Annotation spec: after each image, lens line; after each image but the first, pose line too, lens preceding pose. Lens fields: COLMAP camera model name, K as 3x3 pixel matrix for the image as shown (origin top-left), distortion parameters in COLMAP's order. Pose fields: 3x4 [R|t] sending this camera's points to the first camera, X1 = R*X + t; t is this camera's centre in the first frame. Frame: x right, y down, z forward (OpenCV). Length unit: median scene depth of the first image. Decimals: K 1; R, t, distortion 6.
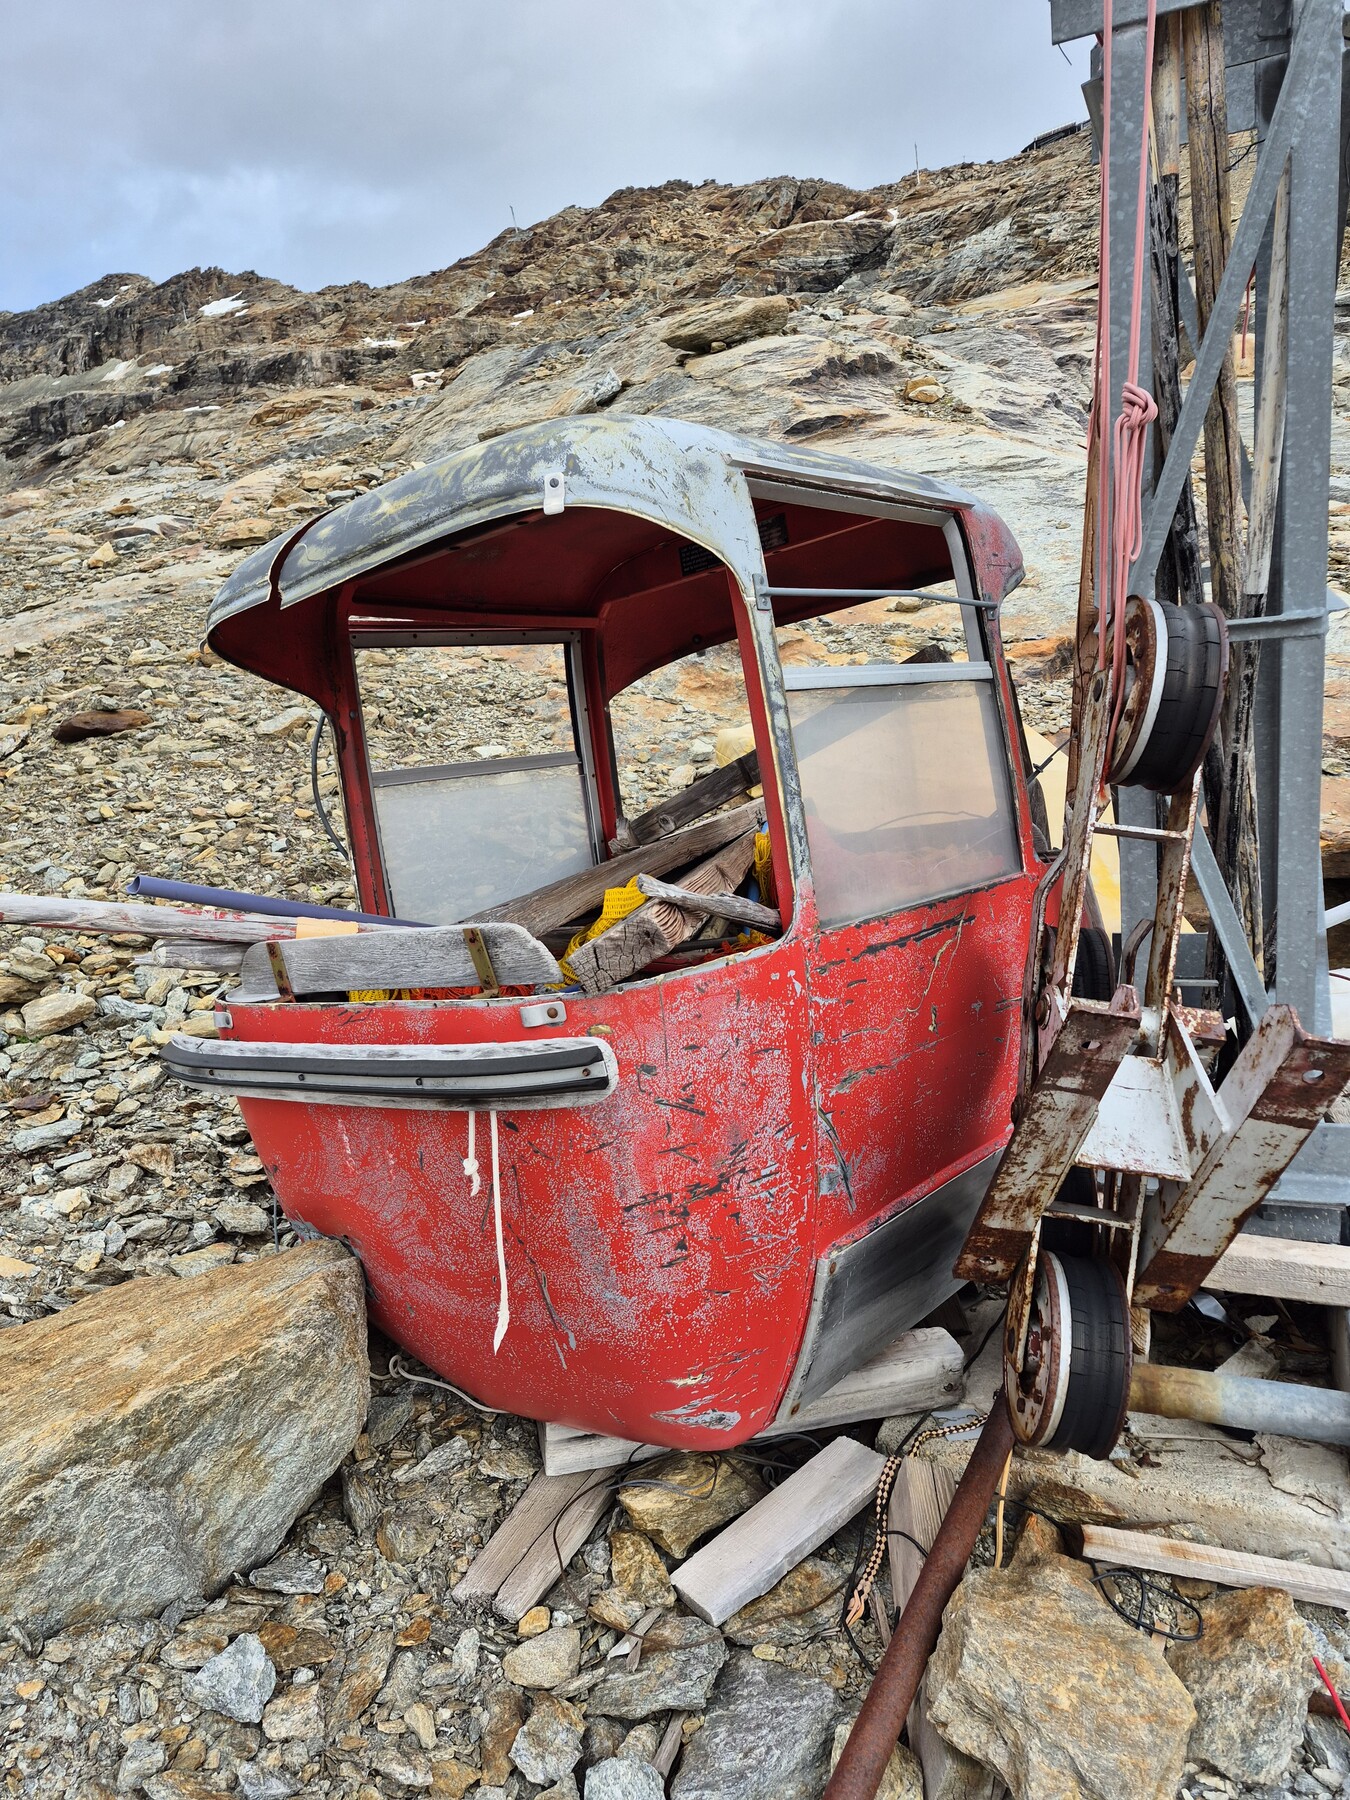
lens RADIAL K [[1268.7, 0, 677.1], [0, 1268.7, 892.7], [0, 0, 1]] dist [0.070733, -0.060762]
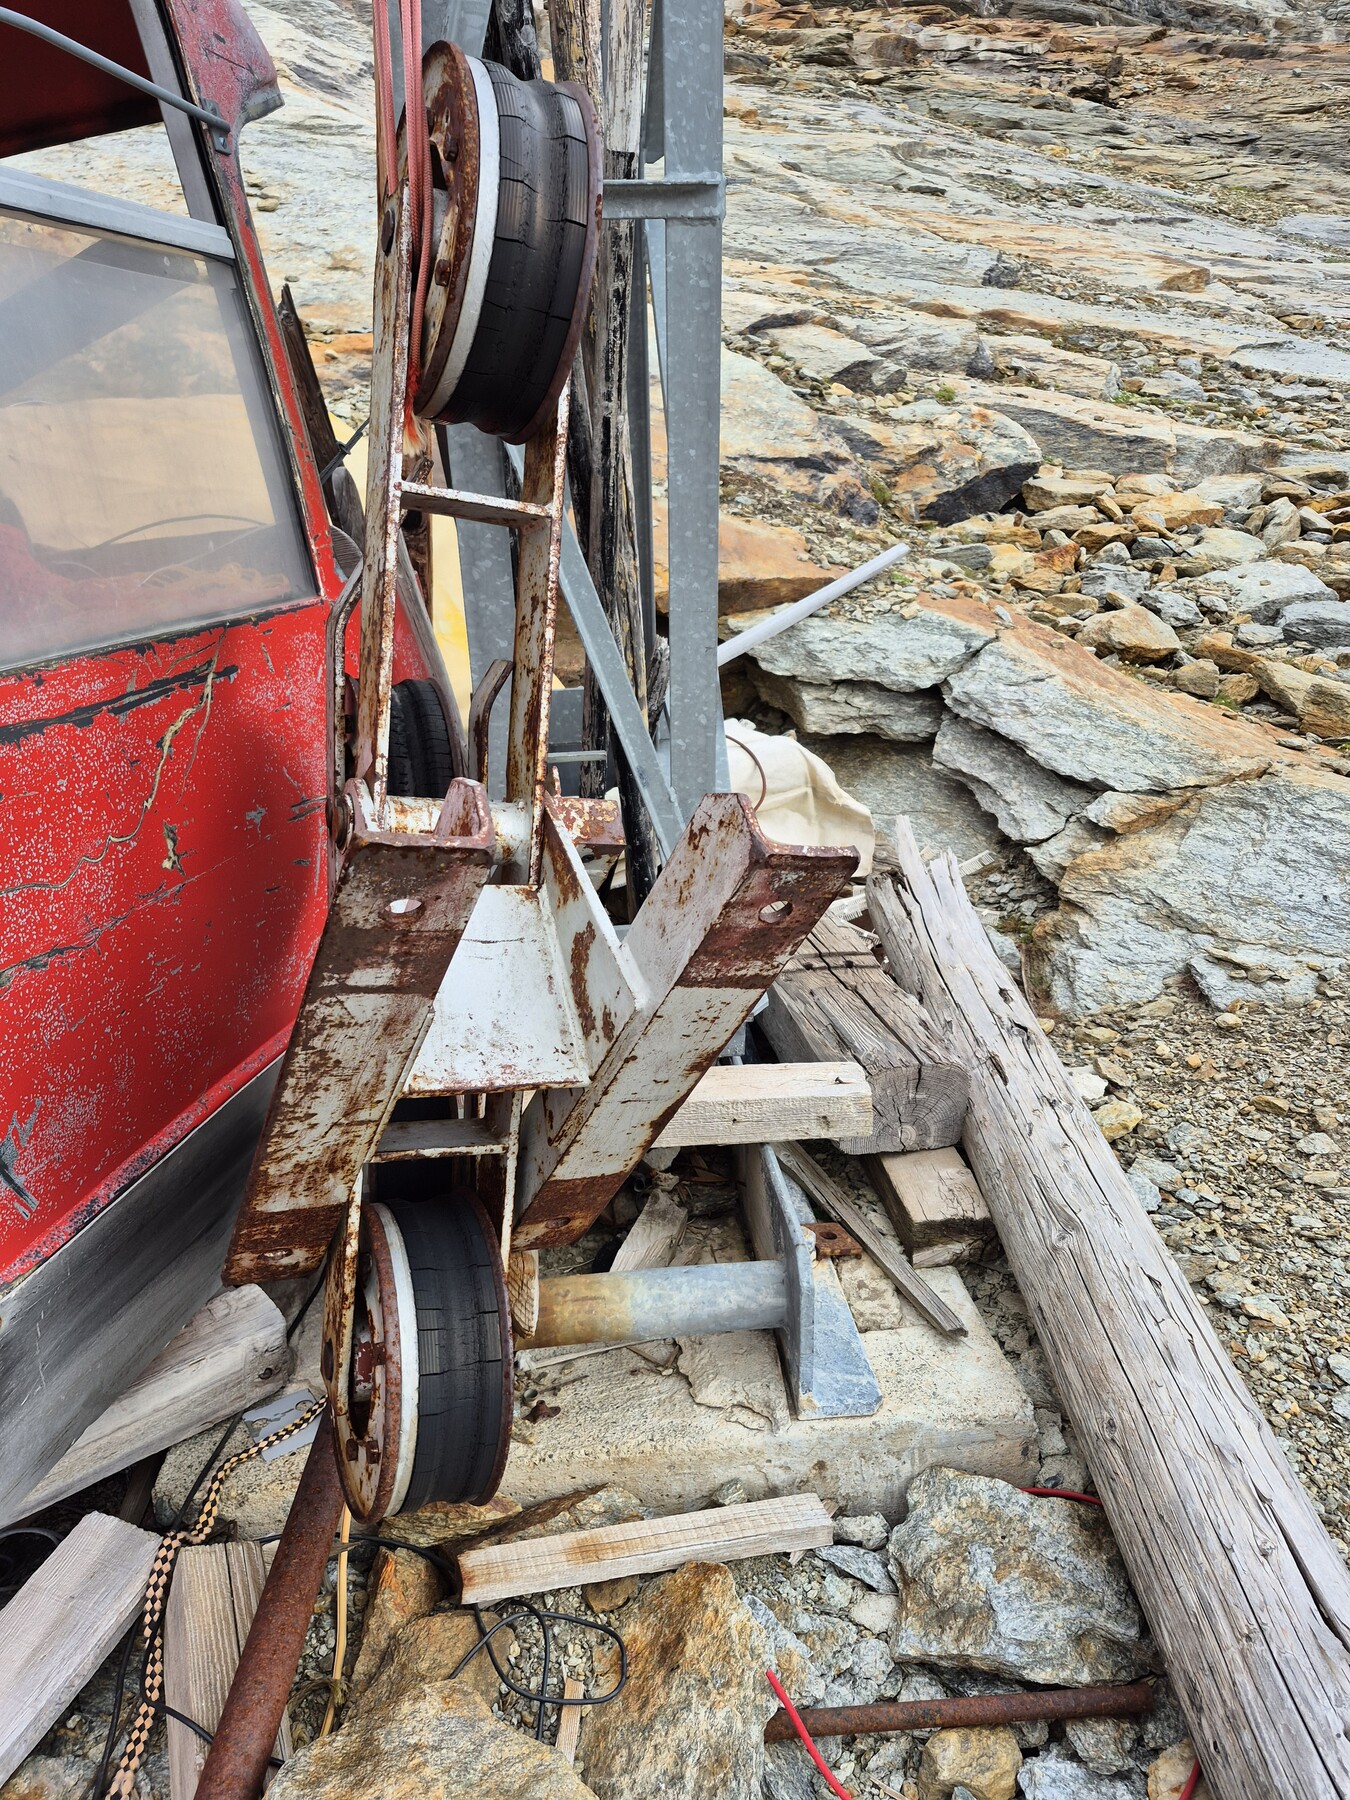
lens RADIAL K [[1237.0, 0, 663.6], [0, 1237.0, 906.5], [0, 0, 1]] dist [0.133070, -0.188363]
pose [[0.891658, -0.121734, 0.436036, 0.166968], [0.035972, 0.979174, 0.199809, 0.021260], [-0.451279, -0.162476, 0.877467, 0.435050]]
